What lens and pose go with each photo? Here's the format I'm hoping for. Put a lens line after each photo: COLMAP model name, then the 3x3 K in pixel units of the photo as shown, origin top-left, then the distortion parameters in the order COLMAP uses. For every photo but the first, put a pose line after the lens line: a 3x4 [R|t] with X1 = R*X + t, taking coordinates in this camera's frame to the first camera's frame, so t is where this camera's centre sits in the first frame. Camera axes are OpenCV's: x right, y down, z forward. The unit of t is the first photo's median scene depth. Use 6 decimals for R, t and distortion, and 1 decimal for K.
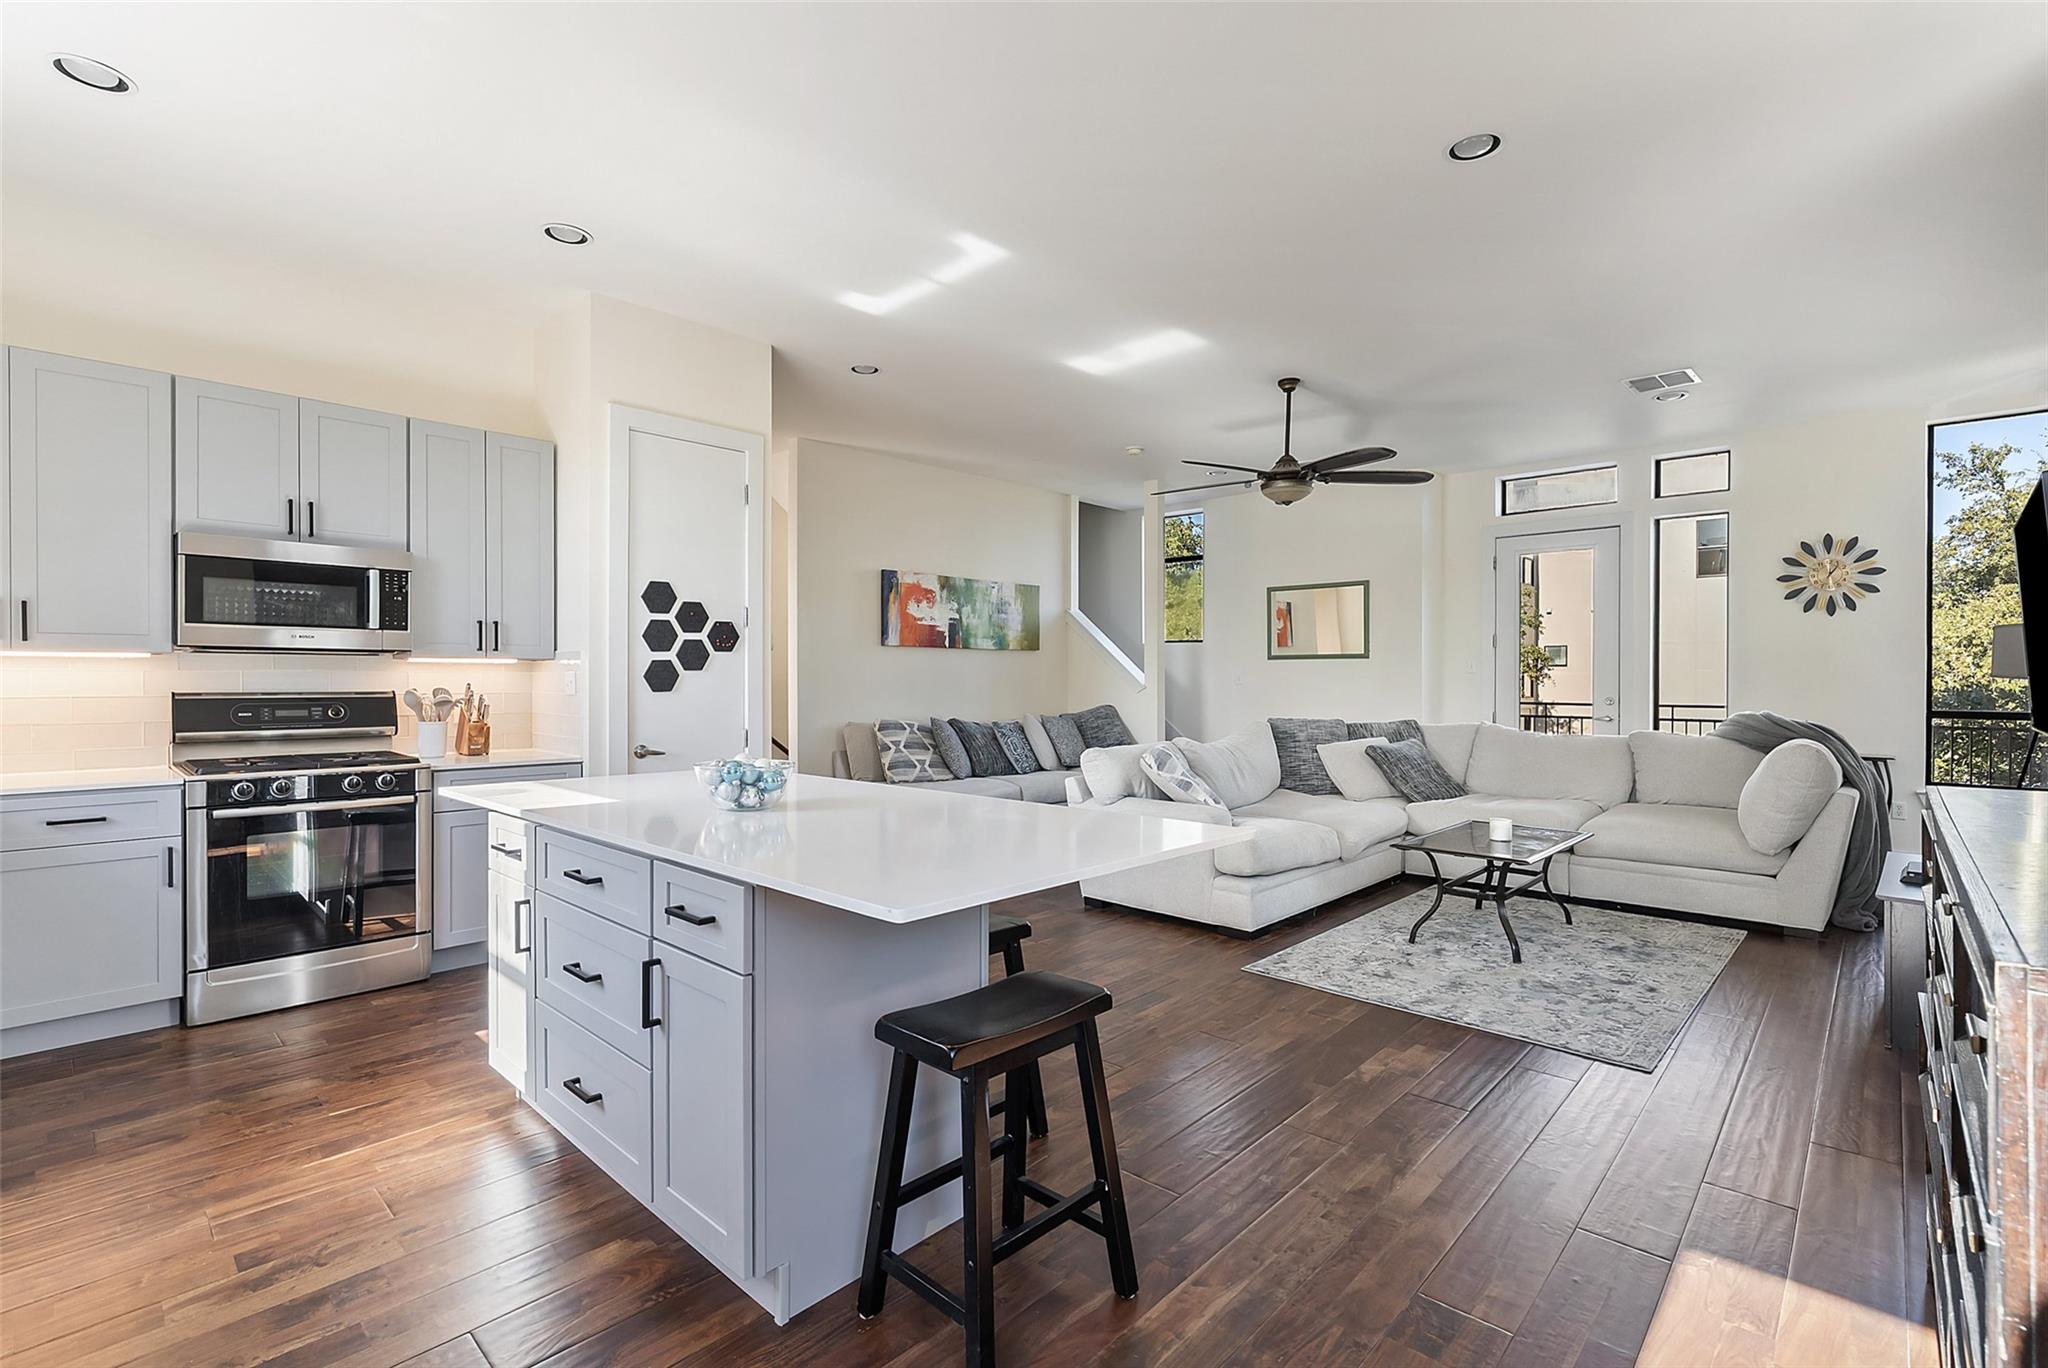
lens RADIAL K [[924.4, 0, 1024.0], [0, 924.4, 684.0], [0, 0, 1]] dist [0.000270, 0.000022]
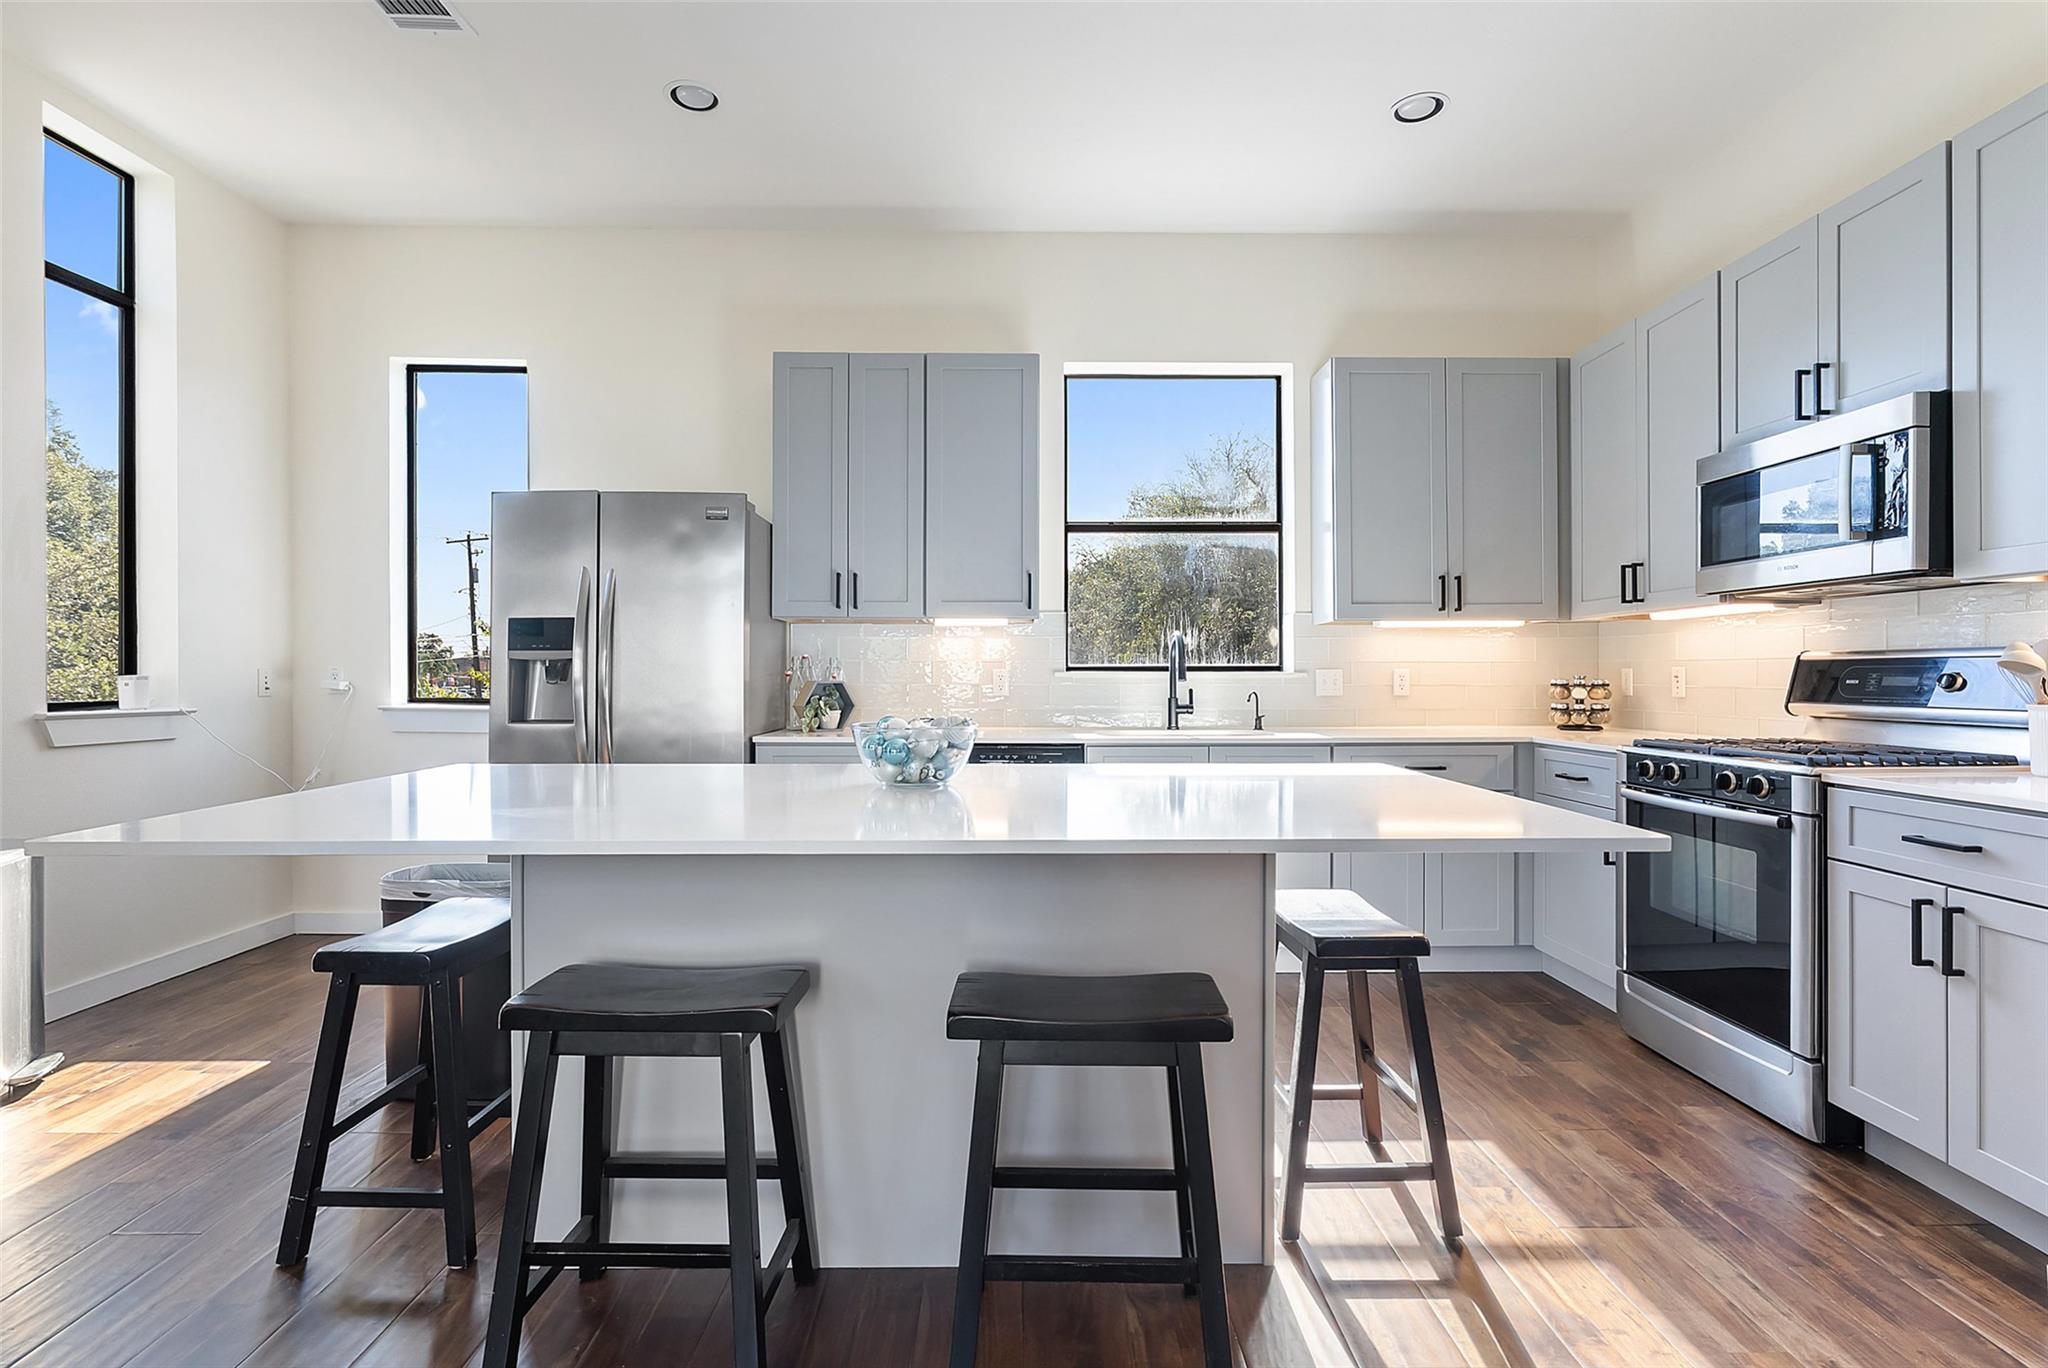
lens RADIAL K [[990.8, 0, 1030.6], [0, 990.8, 678.1], [0, 0, 1]] dist [-0.000580, 0.000139]
pose [[-0.727665, -0.000157, -0.685933, 0.116337], [-0.005749, 0.999966, 0.005871, 0.025254], [0.685909, 0.008215, -0.727641, 0.965079]]
